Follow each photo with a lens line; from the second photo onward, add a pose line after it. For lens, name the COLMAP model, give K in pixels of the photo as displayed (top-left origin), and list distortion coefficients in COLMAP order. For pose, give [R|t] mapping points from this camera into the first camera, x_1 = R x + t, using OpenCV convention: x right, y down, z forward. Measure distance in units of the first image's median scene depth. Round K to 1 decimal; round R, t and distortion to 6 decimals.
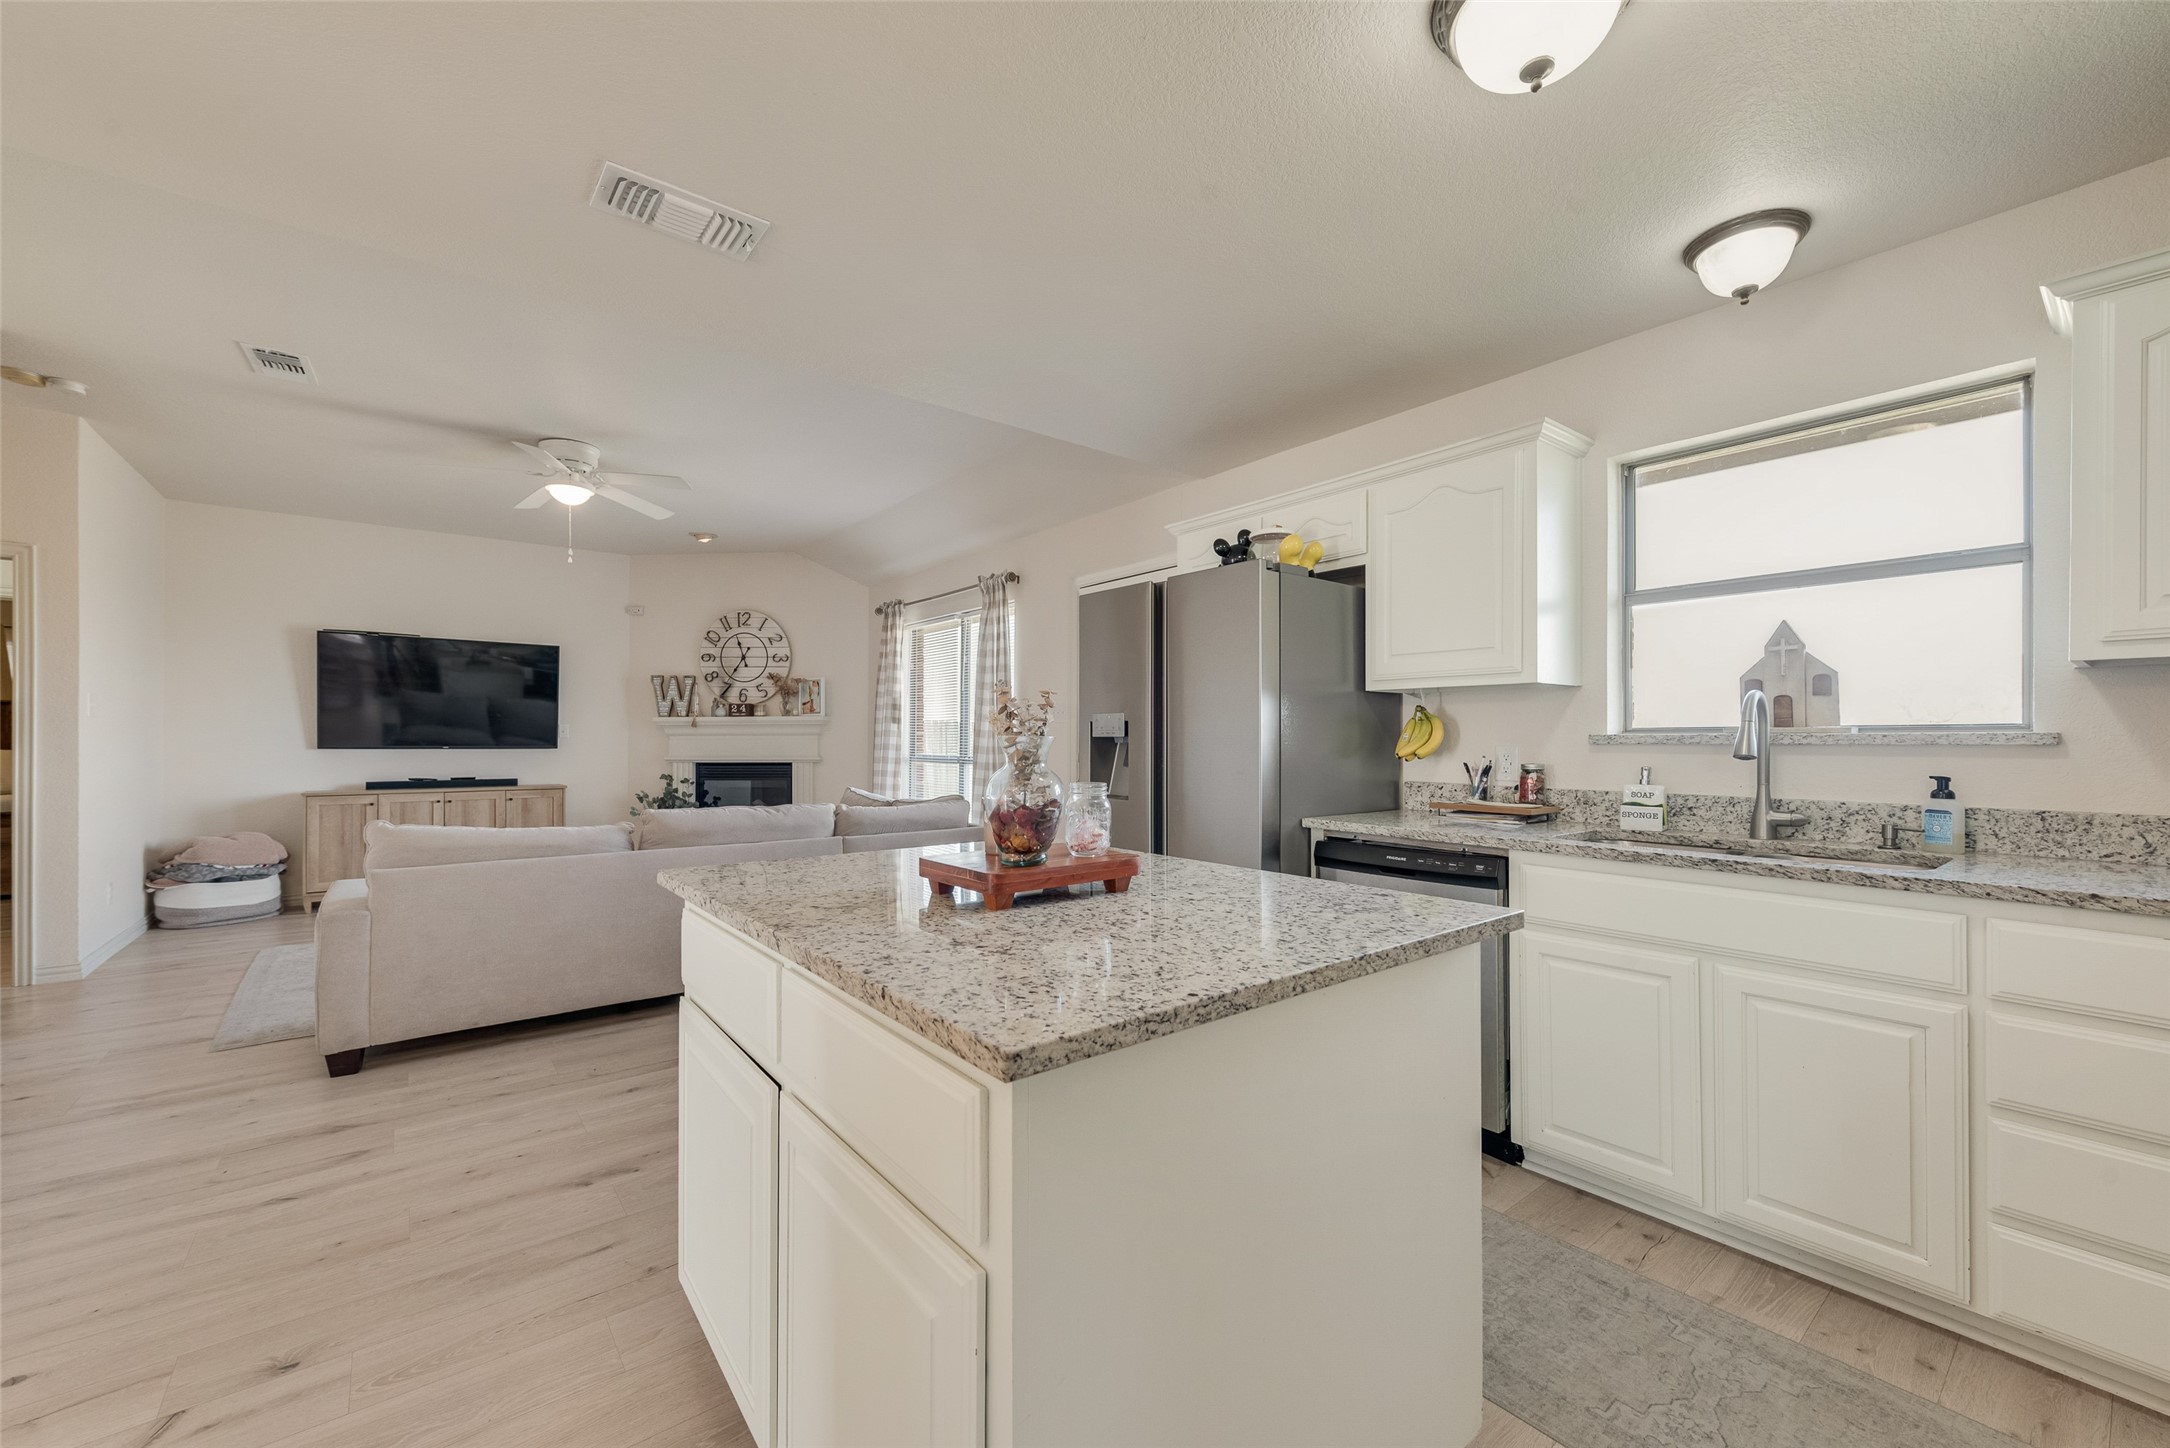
lens RADIAL K [[853.0, 0, 1082.3], [0, 853.0, 740.1], [0, 0, 1]] dist [0.016653, -0.005152]
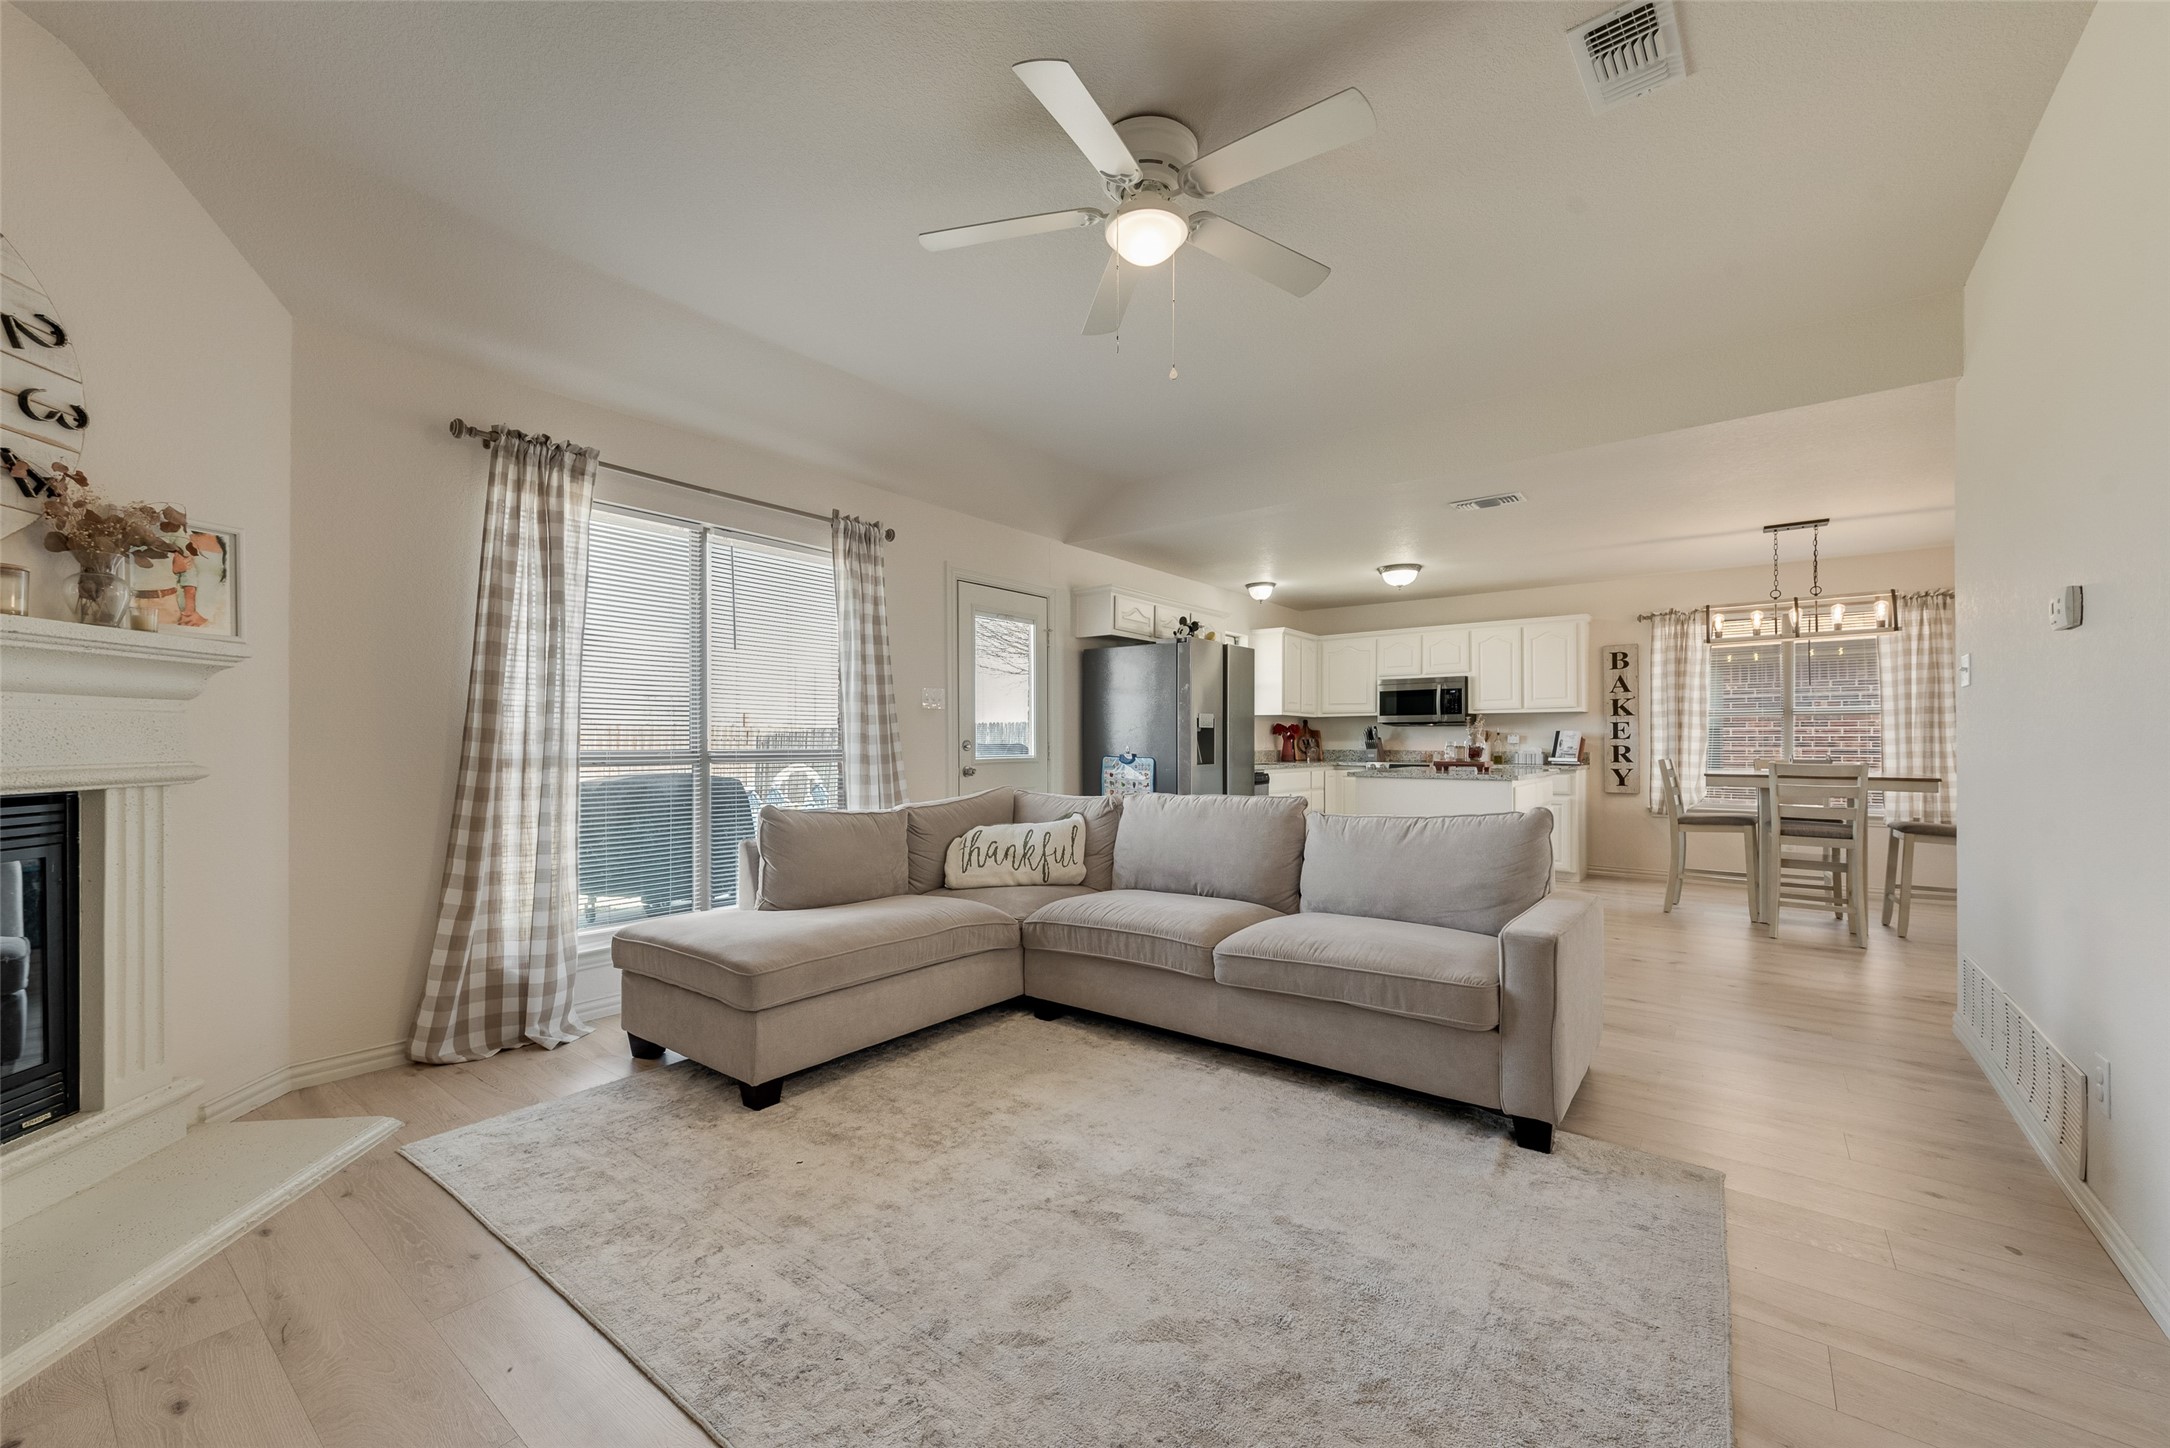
lens RADIAL K [[853.0, 0, 1082.3], [0, 853.0, 740.1], [0, 0, 1]] dist [0.016653, -0.005152]
pose [[-0.238198, 0.000412, 0.971217, -1.767461], [0.000301, 1.000000, -0.000351, 0.023964], [-0.971217, 0.000208, -0.238198, 1.884249]]
